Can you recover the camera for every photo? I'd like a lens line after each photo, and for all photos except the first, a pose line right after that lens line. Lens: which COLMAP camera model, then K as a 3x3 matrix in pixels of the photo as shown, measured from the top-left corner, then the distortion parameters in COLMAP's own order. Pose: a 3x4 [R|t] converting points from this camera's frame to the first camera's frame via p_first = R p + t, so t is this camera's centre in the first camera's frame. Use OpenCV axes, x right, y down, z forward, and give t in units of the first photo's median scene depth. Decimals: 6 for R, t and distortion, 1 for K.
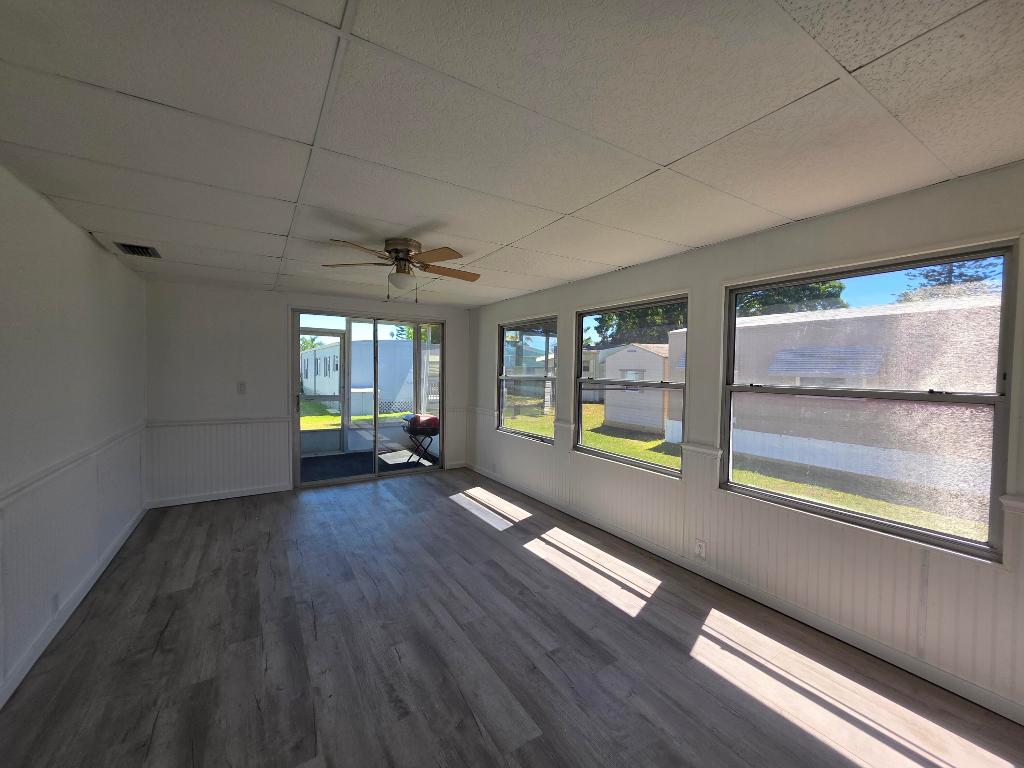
lens RADIAL K [[411.0, 0, 516.7], [0, 411.0, 380.8], [0, 0, 1]] dist [0.002379, 0.000397]
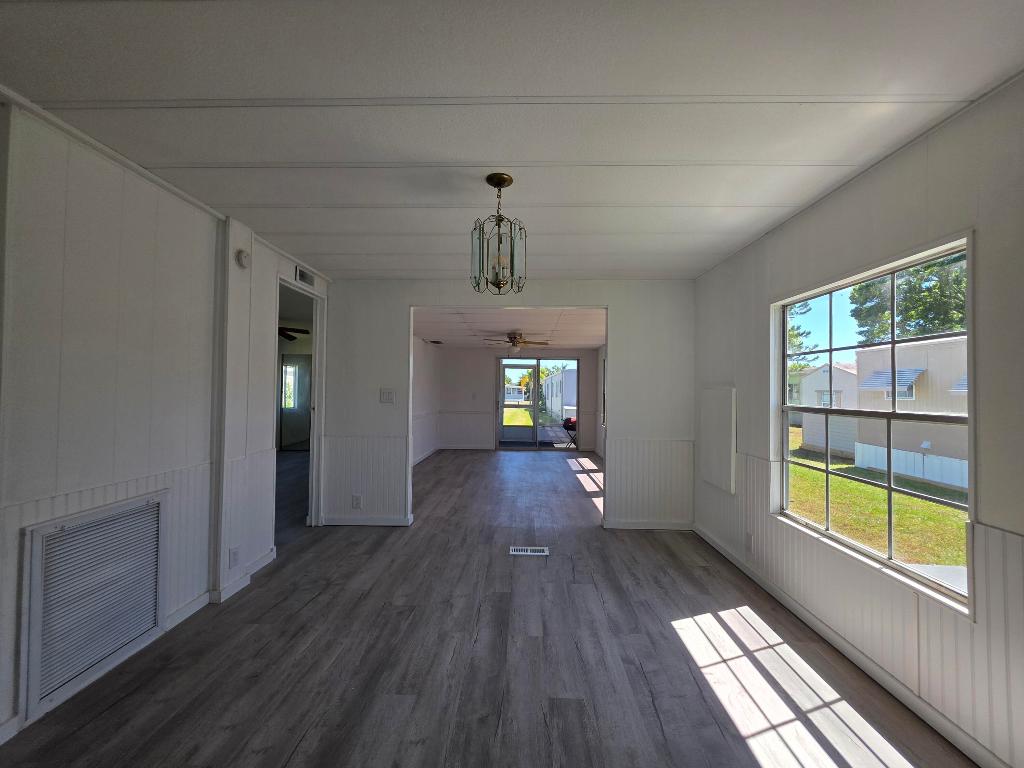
lens RADIAL K [[411.0, 0, 516.7], [0, 411.0, 380.8], [0, 0, 1]] dist [0.002379, 0.000397]
pose [[0.831698, -0.013817, -0.555057, 0.516867], [-0.018948, 0.998402, -0.053245, 0.035262], [0.554905, 0.054801, 0.830107, -0.472948]]
